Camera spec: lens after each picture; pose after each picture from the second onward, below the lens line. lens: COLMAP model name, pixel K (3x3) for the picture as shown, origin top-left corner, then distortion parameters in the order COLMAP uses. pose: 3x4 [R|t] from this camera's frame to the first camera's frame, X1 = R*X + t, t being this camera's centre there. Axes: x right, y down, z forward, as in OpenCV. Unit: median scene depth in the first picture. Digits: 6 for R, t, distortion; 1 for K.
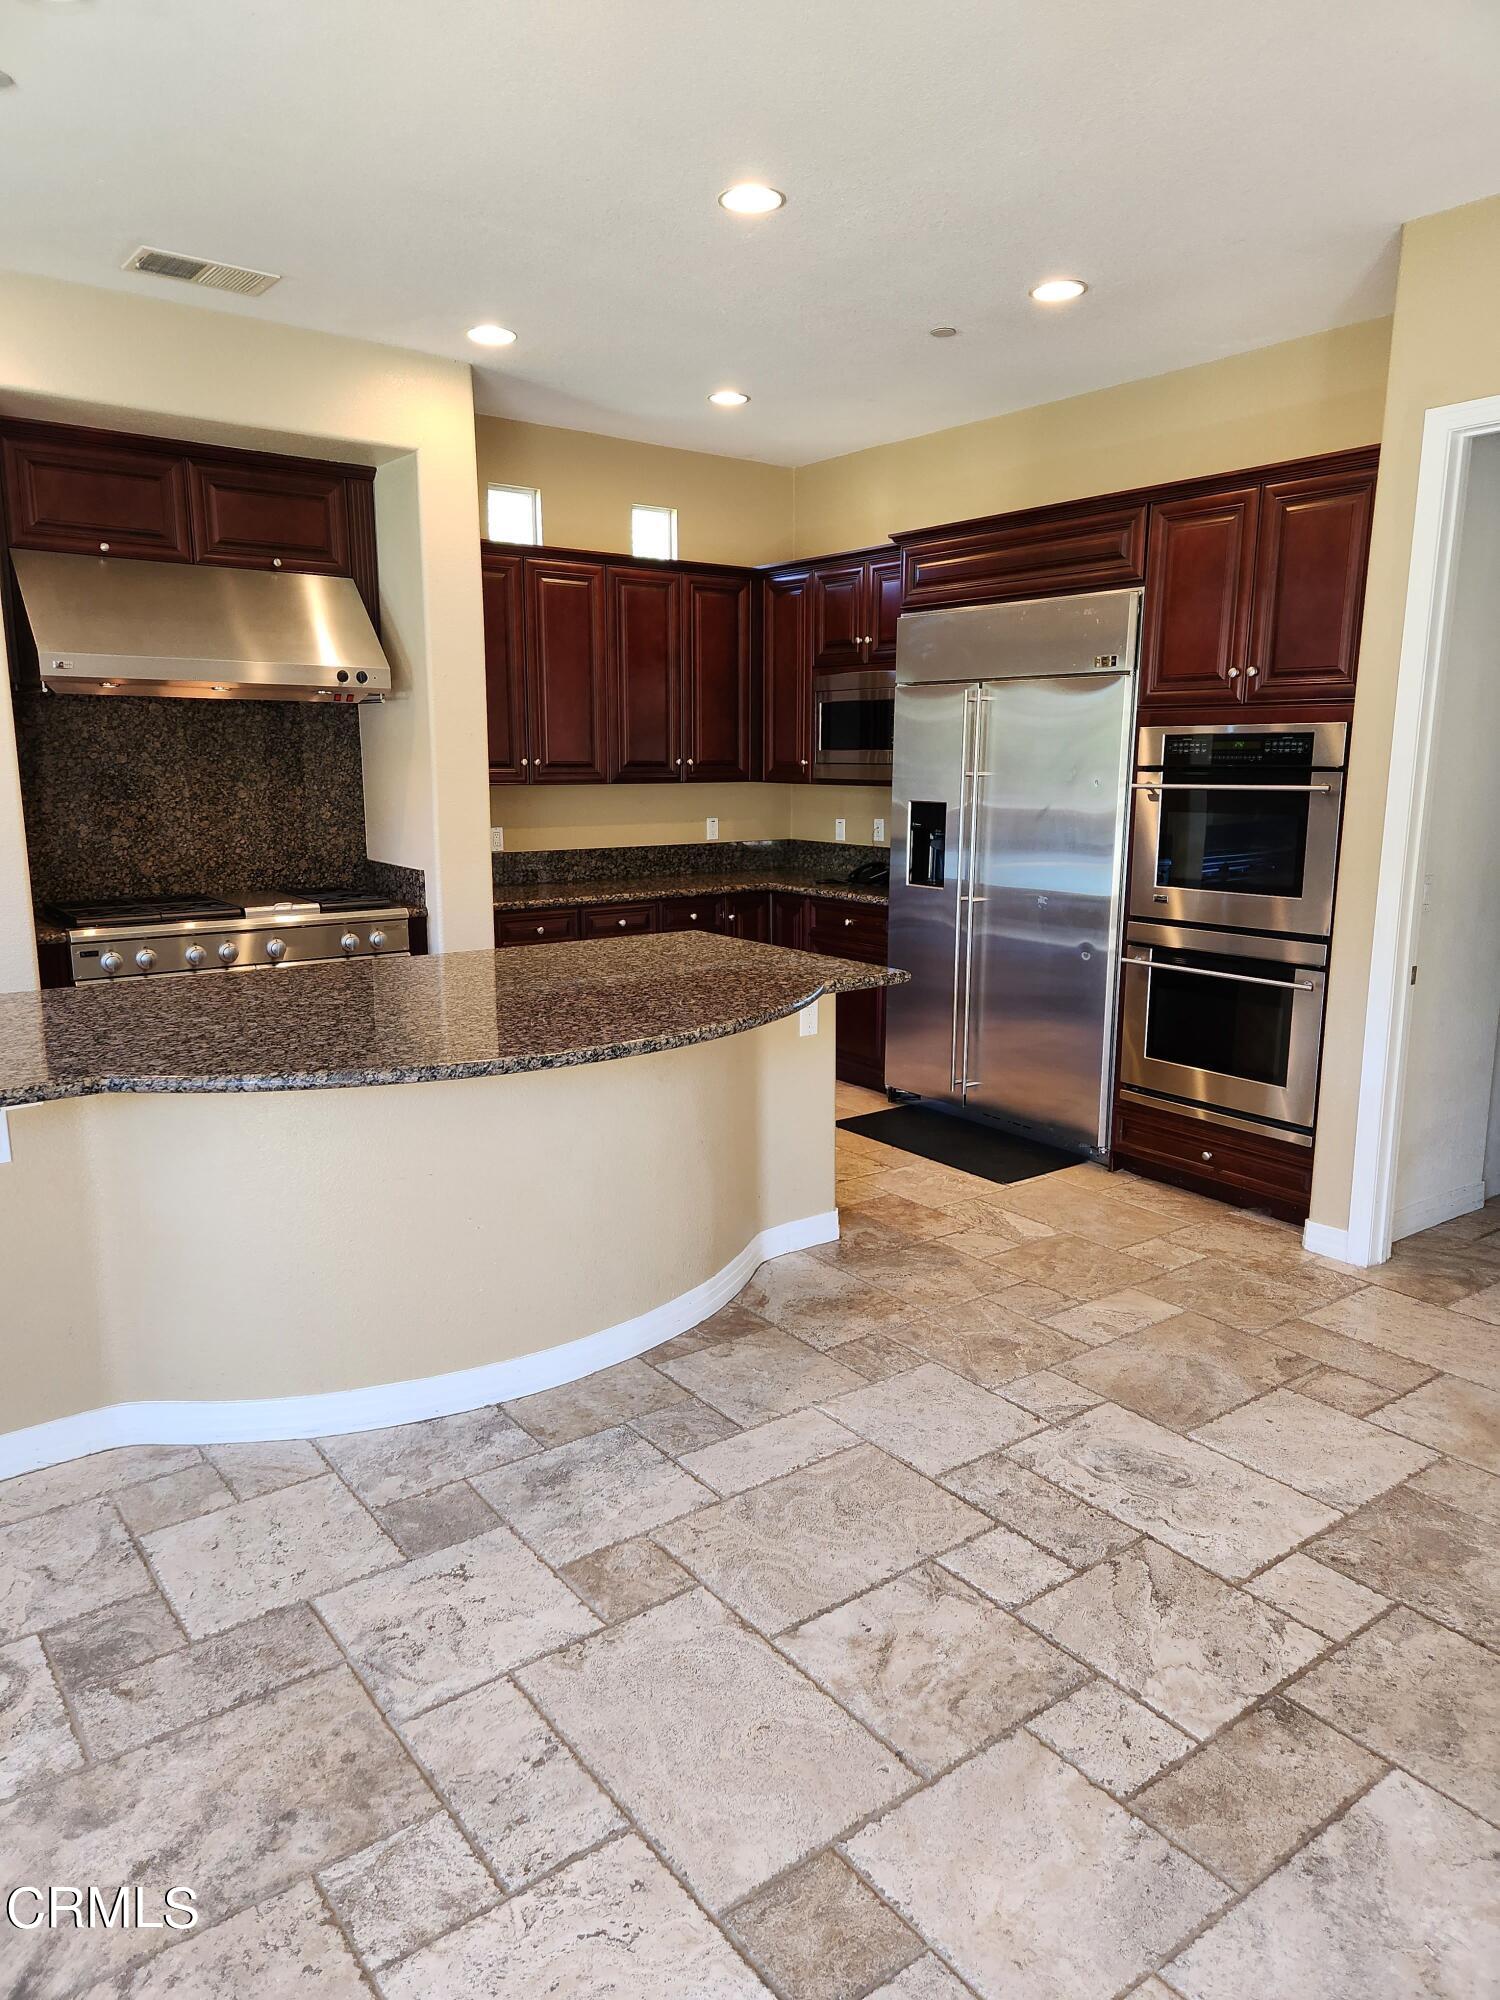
lens RADIAL K [[1326.1, 0, 758.8], [0, 1326.1, 999.3], [0, 0, 1]] dist [0.089315, -0.079758]
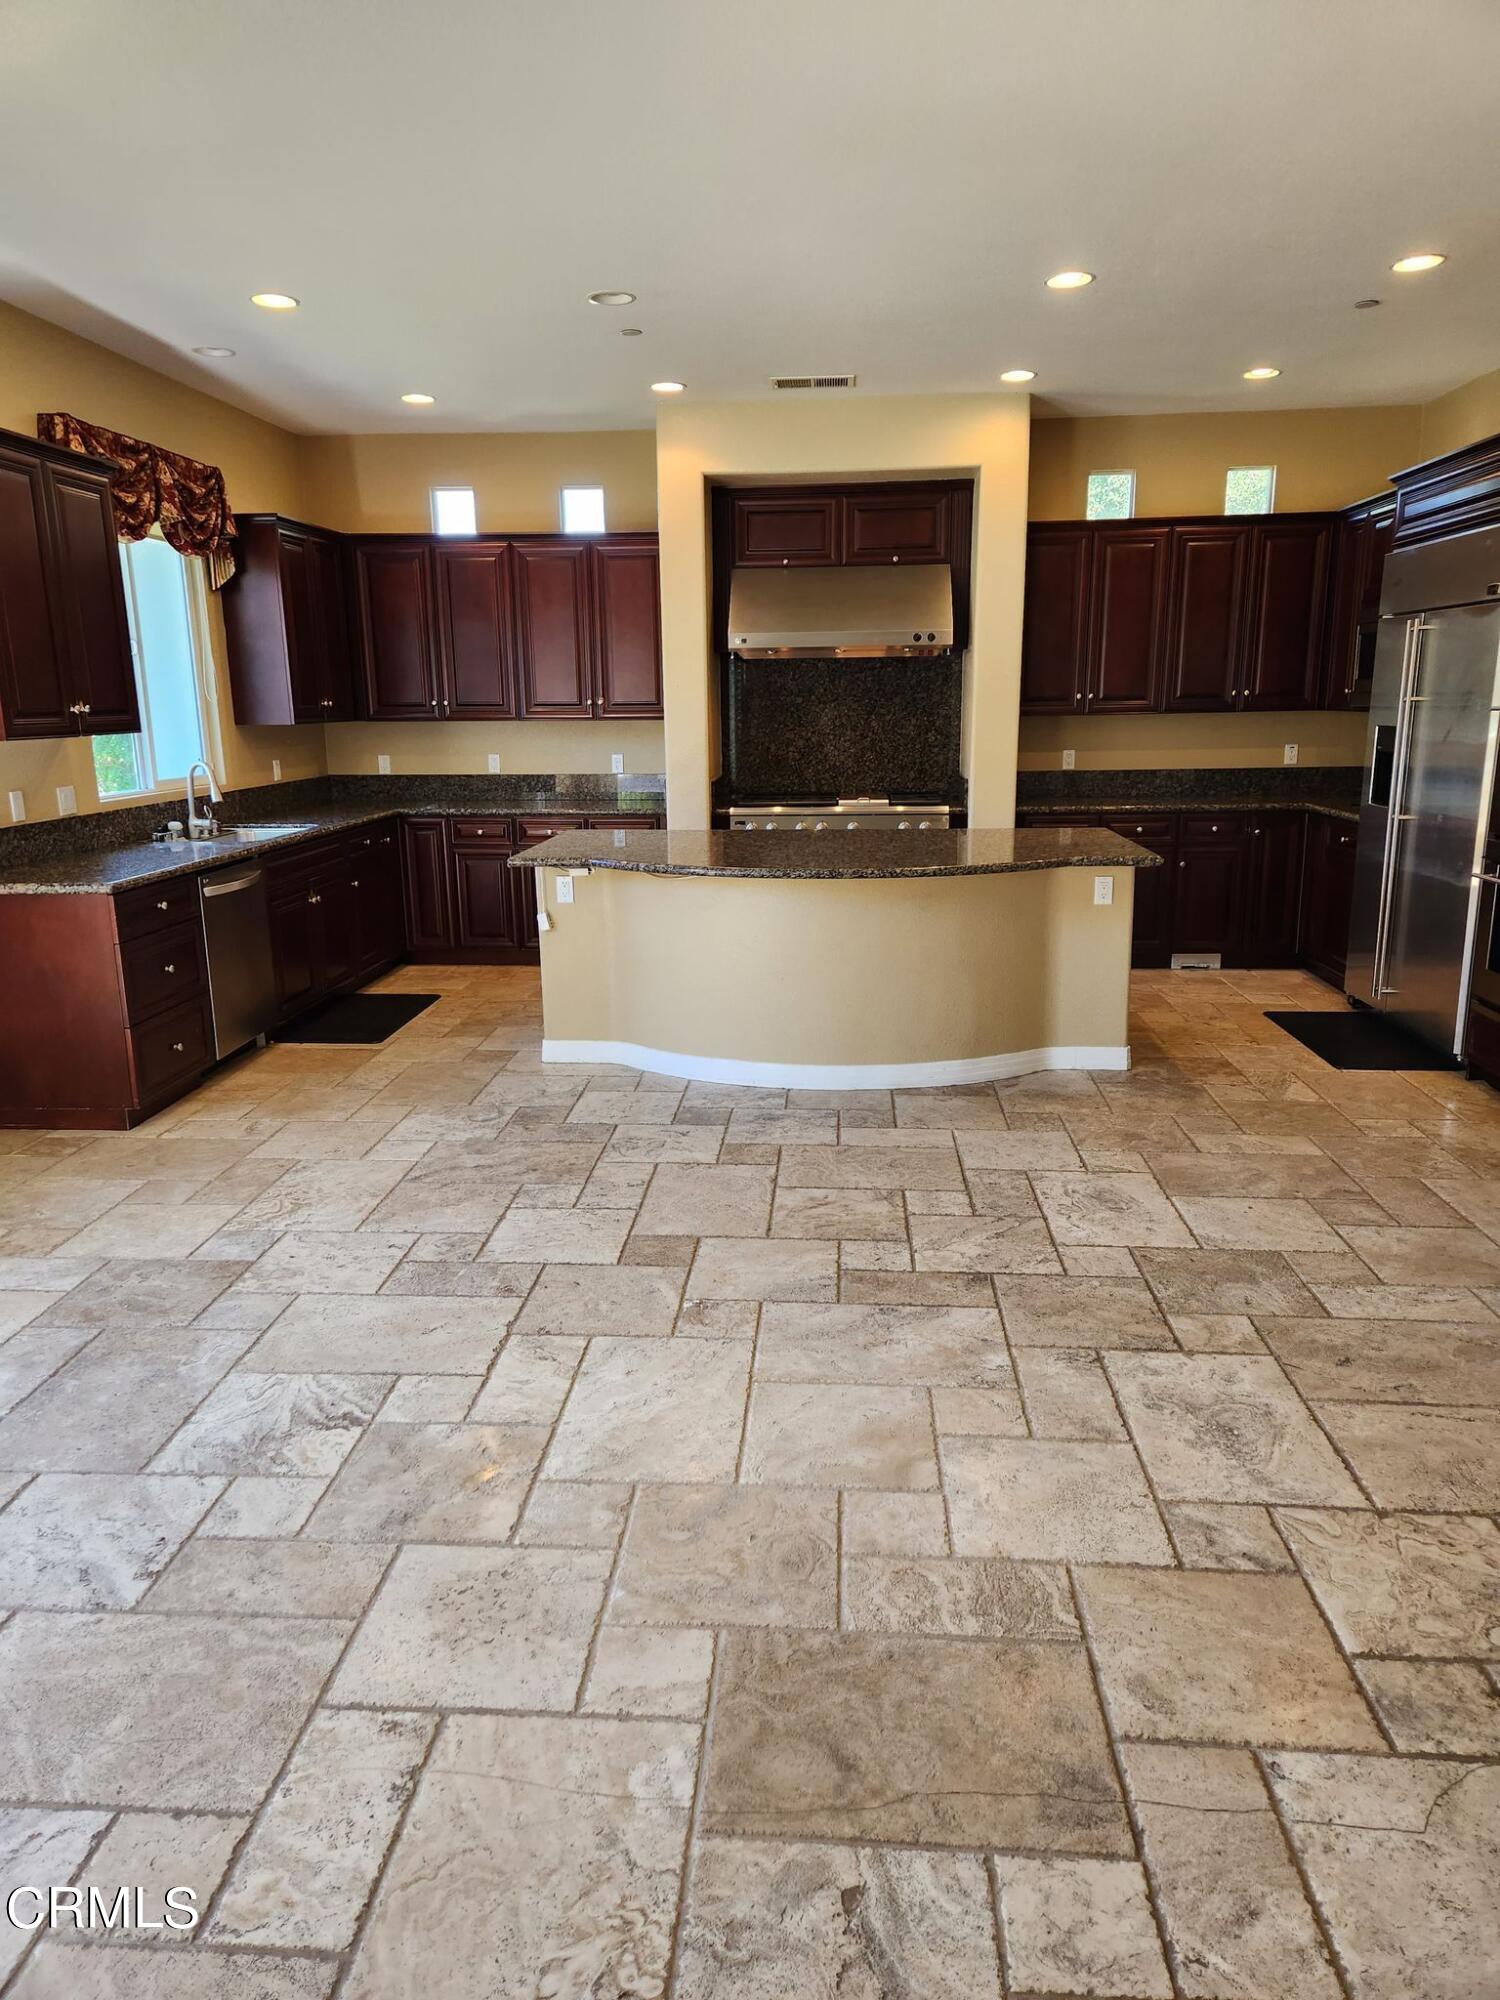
lens RADIAL K [[1326.1, 0, 758.8], [0, 1326.1, 999.3], [0, 0, 1]] dist [0.089315, -0.079758]
pose [[0.753735, 0.134869, -0.643191, 0.585440], [-0.108203, 0.990826, 0.080963, 0.045598], [0.648210, 0.008571, 0.761413, -0.196627]]
